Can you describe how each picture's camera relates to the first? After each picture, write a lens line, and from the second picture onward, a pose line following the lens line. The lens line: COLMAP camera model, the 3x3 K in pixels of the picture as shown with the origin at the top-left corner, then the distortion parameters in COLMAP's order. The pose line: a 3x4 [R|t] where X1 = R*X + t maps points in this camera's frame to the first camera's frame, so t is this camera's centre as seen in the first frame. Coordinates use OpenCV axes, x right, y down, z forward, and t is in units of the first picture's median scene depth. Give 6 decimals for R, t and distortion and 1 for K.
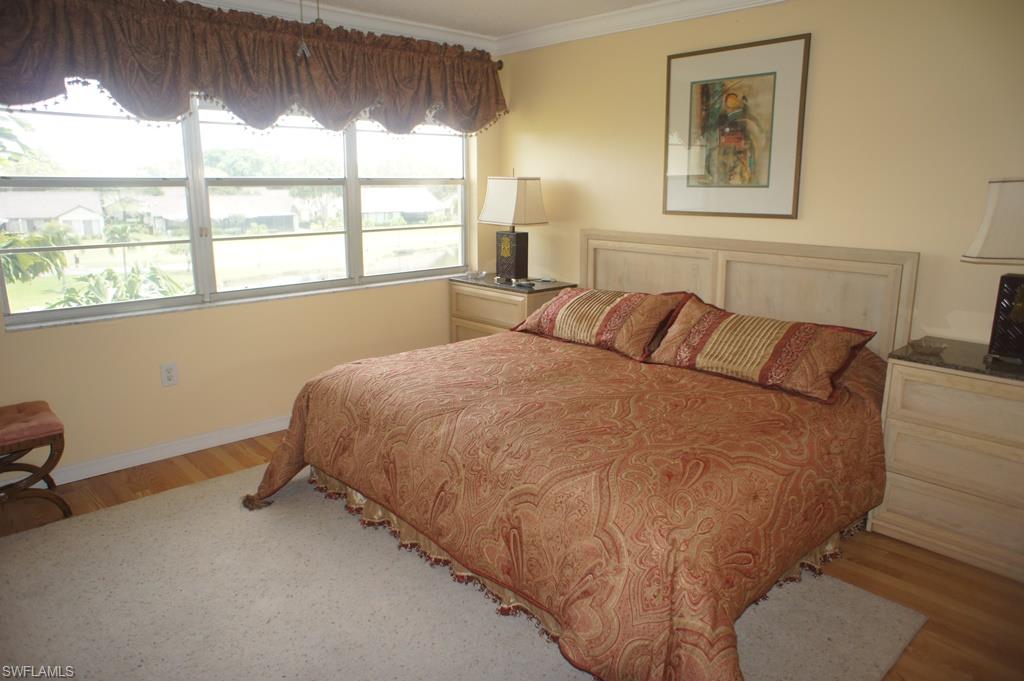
lens RADIAL K [[701.2, 0, 519.0], [0, 701.2, 336.6], [0, 0, 1]] dist [-0.062961, 0.078242]
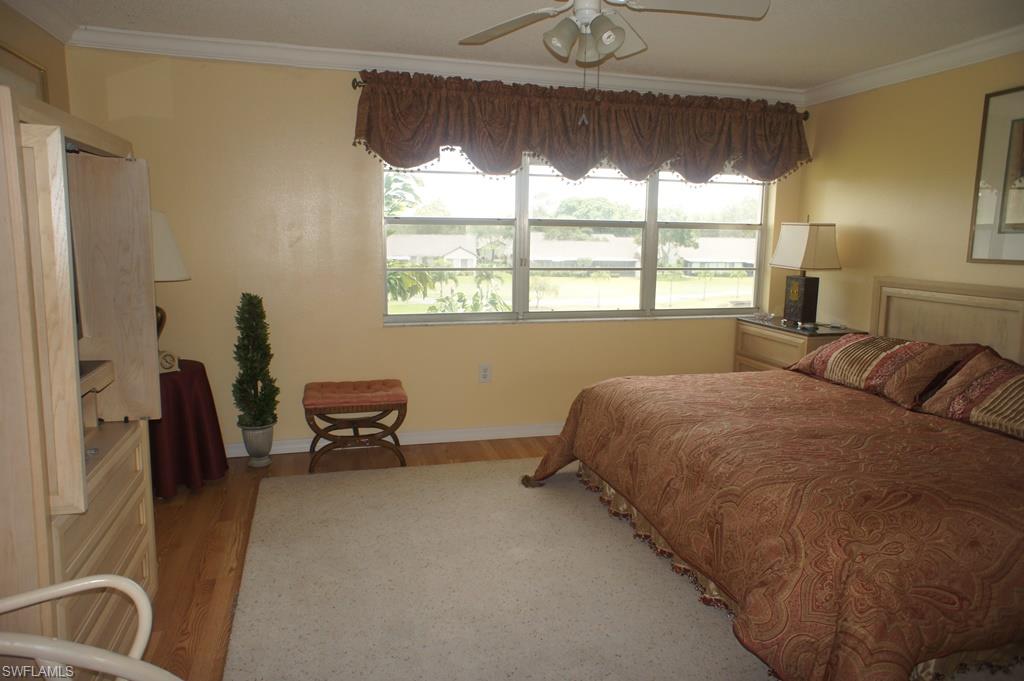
lens RADIAL K [[701.2, 0, 506.8], [0, 701.2, 334.3], [0, 0, 1]] dist [-0.062961, 0.078242]
pose [[0.880964, 0.080722, -0.466248, 0.128024], [-0.113798, 0.992565, -0.043176, 0.038608], [0.459296, 0.091094, 0.883600, -0.119611]]
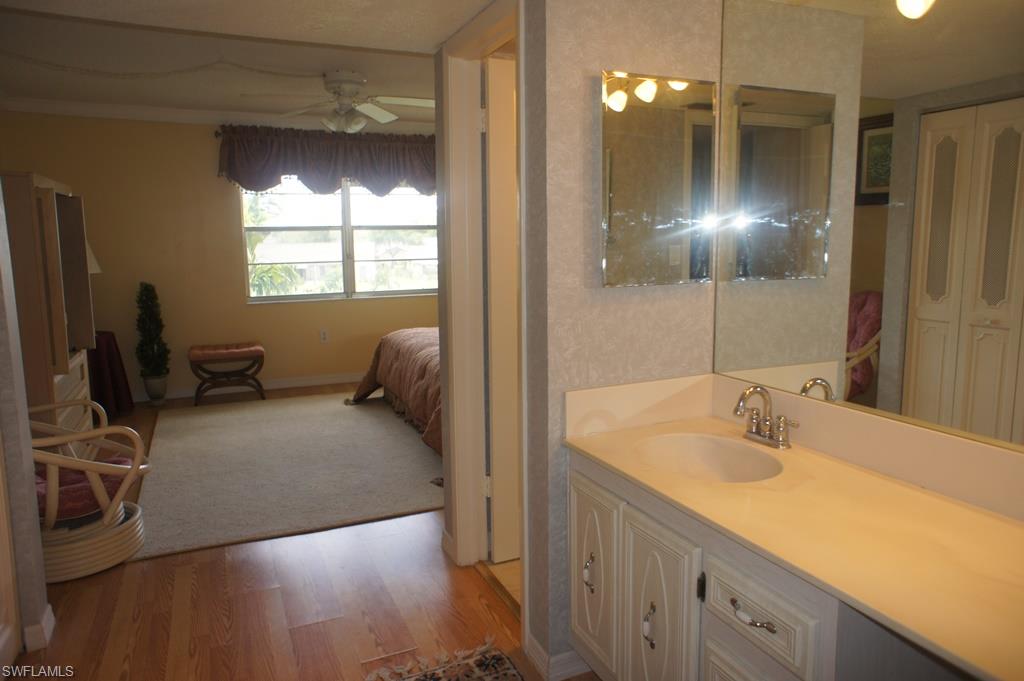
lens RADIAL K [[701.2, 0, 505.8], [0, 701.2, 331.1], [0, 0, 1]] dist [-0.062961, 0.078242]
pose [[0.937179, 0.037082, -0.346872, 0.597480], [-0.063569, 0.995839, -0.065290, 0.142442], [0.343008, 0.083238, 0.935637, -0.550283]]
